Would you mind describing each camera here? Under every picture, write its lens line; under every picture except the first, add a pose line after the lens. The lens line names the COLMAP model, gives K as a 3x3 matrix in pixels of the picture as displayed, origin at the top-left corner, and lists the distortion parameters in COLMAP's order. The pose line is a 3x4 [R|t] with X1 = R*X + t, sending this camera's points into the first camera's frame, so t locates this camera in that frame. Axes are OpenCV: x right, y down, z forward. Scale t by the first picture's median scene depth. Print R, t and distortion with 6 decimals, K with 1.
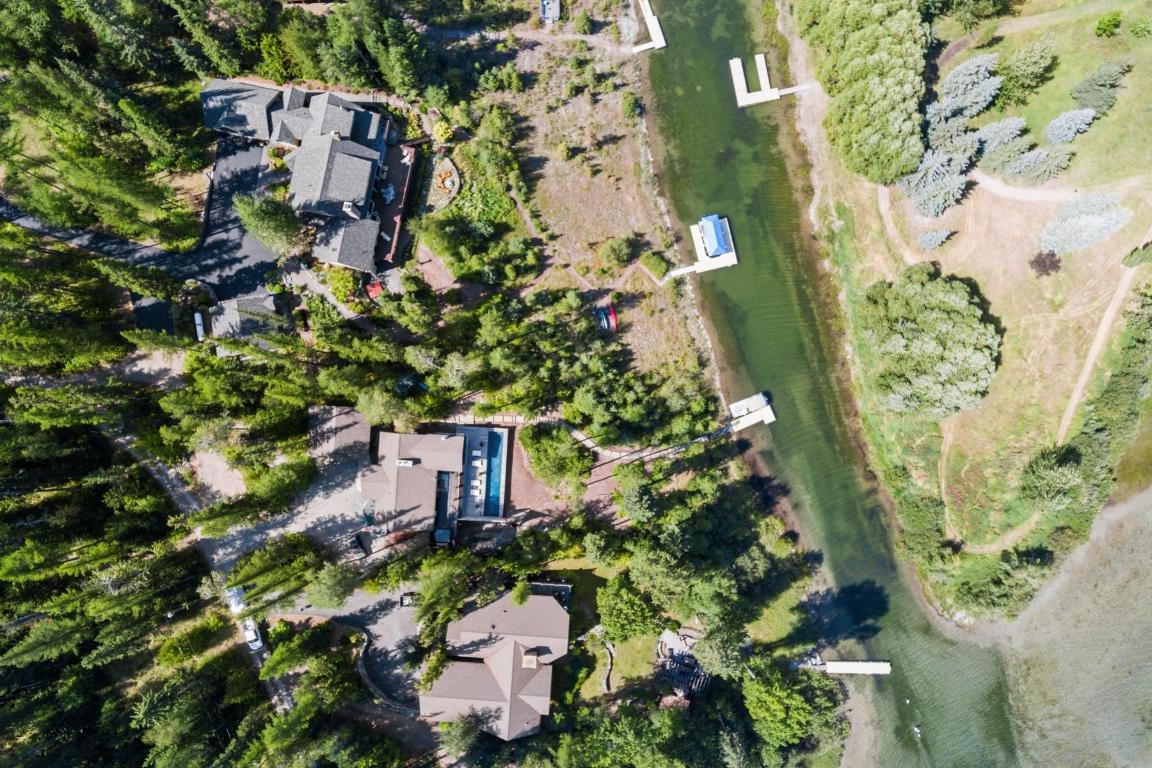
lens RADIAL K [[672.9, 0, 576.0], [0, 672.9, 384.0], [0, 0, 1]] dist [0.000469, -0.000187]
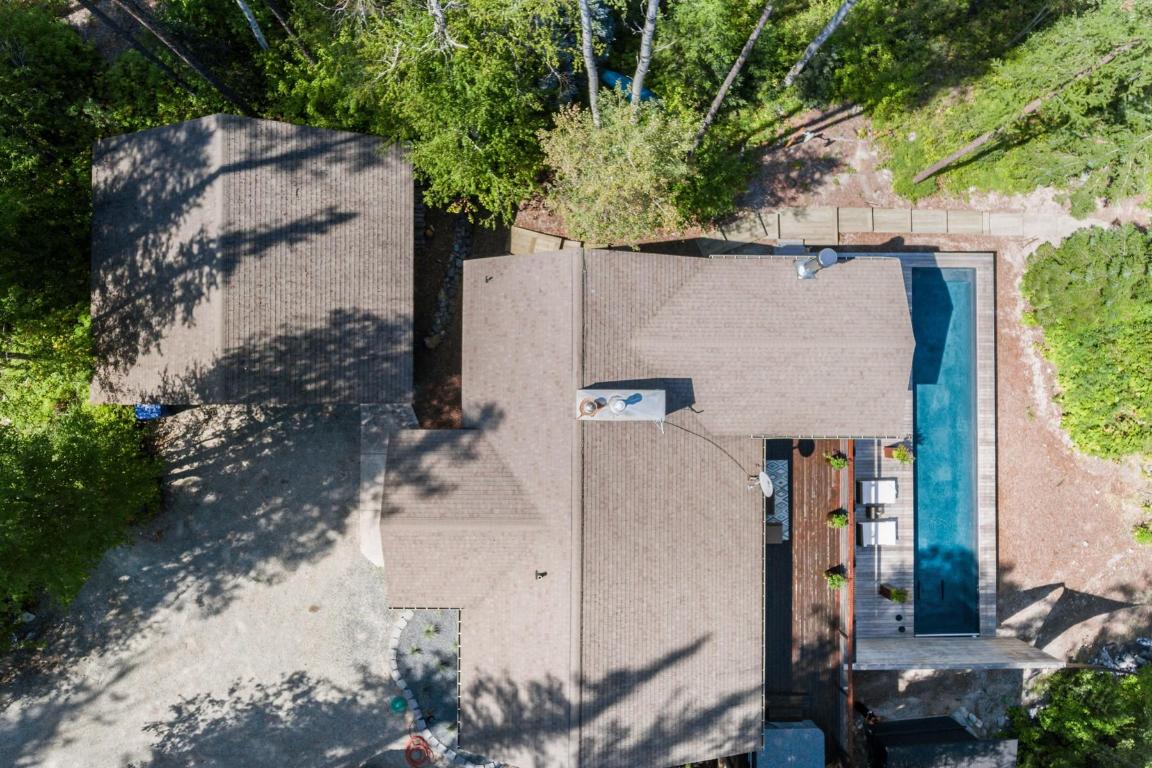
lens RADIAL K [[659.7, 0, 572.4], [0, 659.7, 374.7], [0, 0, 1]] dist [0.000994, 0.000025]
pose [[0.998329, -0.057347, 0.007112, -0.246425], [0.057471, 0.998172, -0.018718, 0.102544], [-0.006026, 0.019095, 0.999800, 0.757482]]
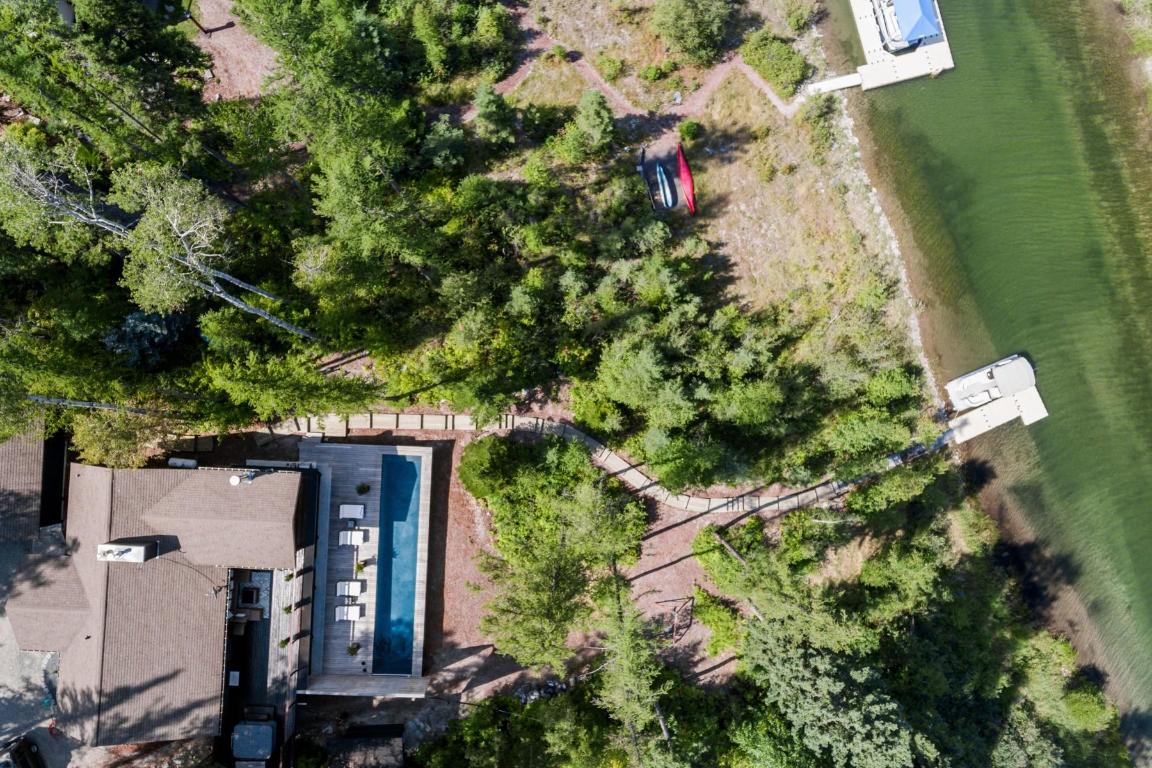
lens RADIAL K [[701.3, 0, 576.0], [0, 701.3, 384.0], [0, 0, 1]] dist [0.025741, -0.027018]
pose [[0.999834, -0.015763, 0.009190, -0.020407], [0.015823, 0.999854, -0.006452, 0.032911], [-0.009087, 0.006596, 0.999937, 0.579559]]
